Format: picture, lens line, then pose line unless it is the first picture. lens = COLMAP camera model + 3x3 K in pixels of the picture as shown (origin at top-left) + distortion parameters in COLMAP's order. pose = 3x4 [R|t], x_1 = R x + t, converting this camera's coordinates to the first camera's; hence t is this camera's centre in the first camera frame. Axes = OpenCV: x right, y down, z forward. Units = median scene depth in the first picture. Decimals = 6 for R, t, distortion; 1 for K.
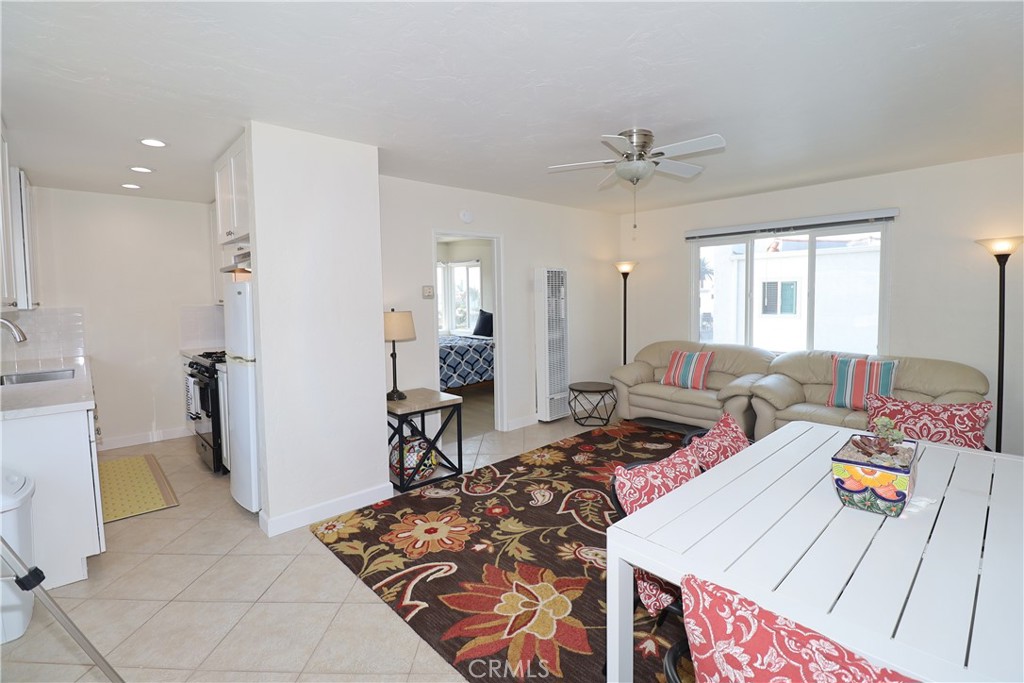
lens RADIAL K [[472.1, 0, 514.6], [0, 472.1, 325.6], [0, 0, 1]] dist [-0.000922, -0.013881]
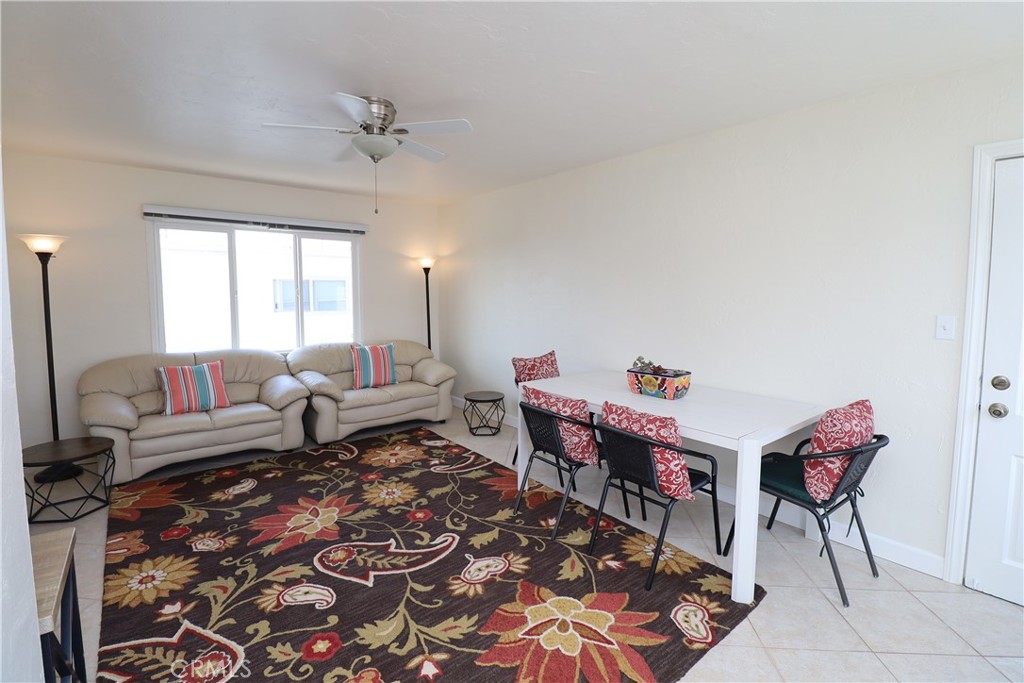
lens RADIAL K [[472.1, 0, 514.6], [0, 472.1, 325.6], [0, 0, 1]] dist [-0.000922, -0.013881]
pose [[0.064426, -0.058247, 0.996221, -0.599517], [0.057624, 0.996847, 0.054557, -0.034073], [-0.996257, 0.053891, 0.067579, 0.699911]]
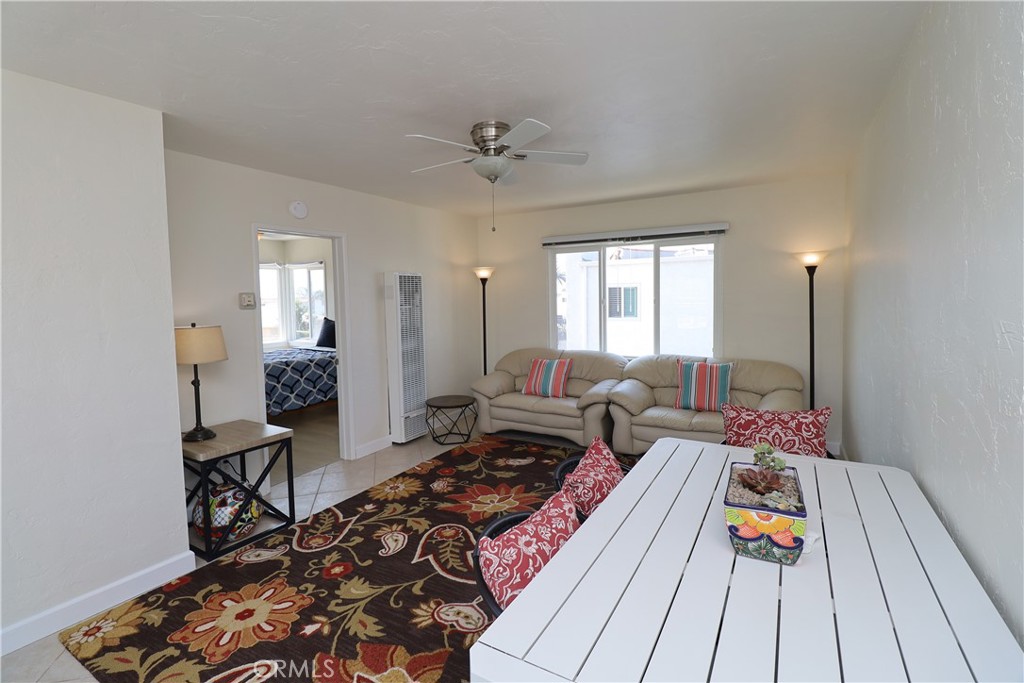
lens RADIAL K [[472.1, 0, 514.6], [0, 472.1, 325.6], [0, 0, 1]] dist [-0.000922, -0.013881]
pose [[0.956592, -0.017841, 0.290884, 0.027263], [0.019823, 0.999796, -0.003867, -0.021708], [-0.290756, 0.009465, 0.956751, 0.128919]]
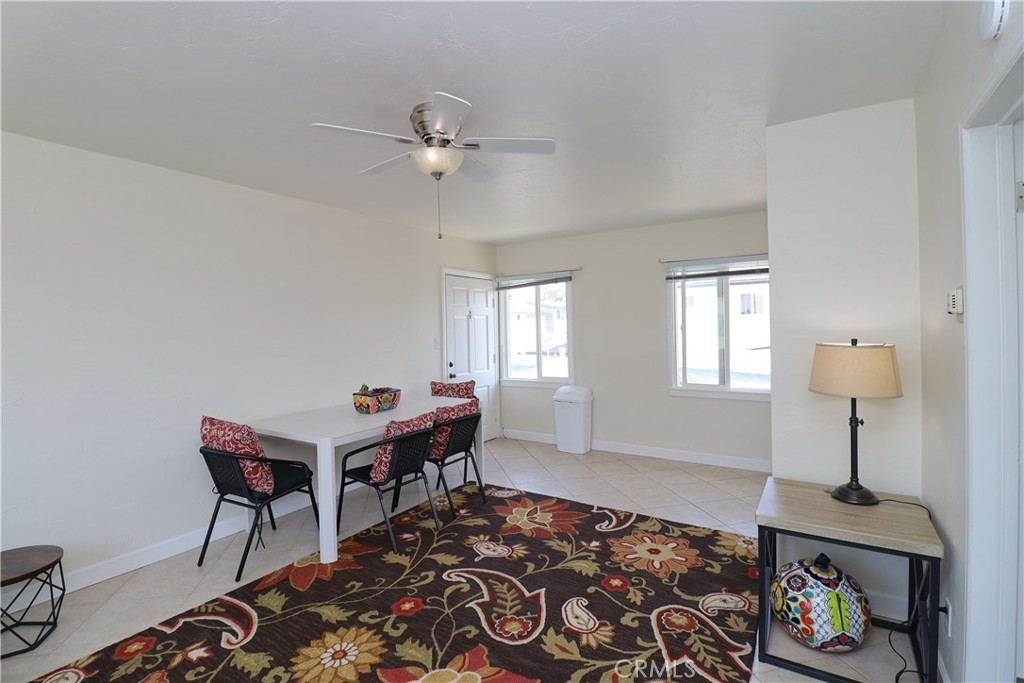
lens RADIAL K [[472.1, 0, 514.6], [0, 472.1, 325.6], [0, 0, 1]] dist [-0.000922, -0.013881]
pose [[-0.966182, 0.034387, -0.255560, 0.334306], [0.018907, 0.997848, 0.062783, -0.114982], [0.257169, 0.055828, -0.964753, 1.746416]]
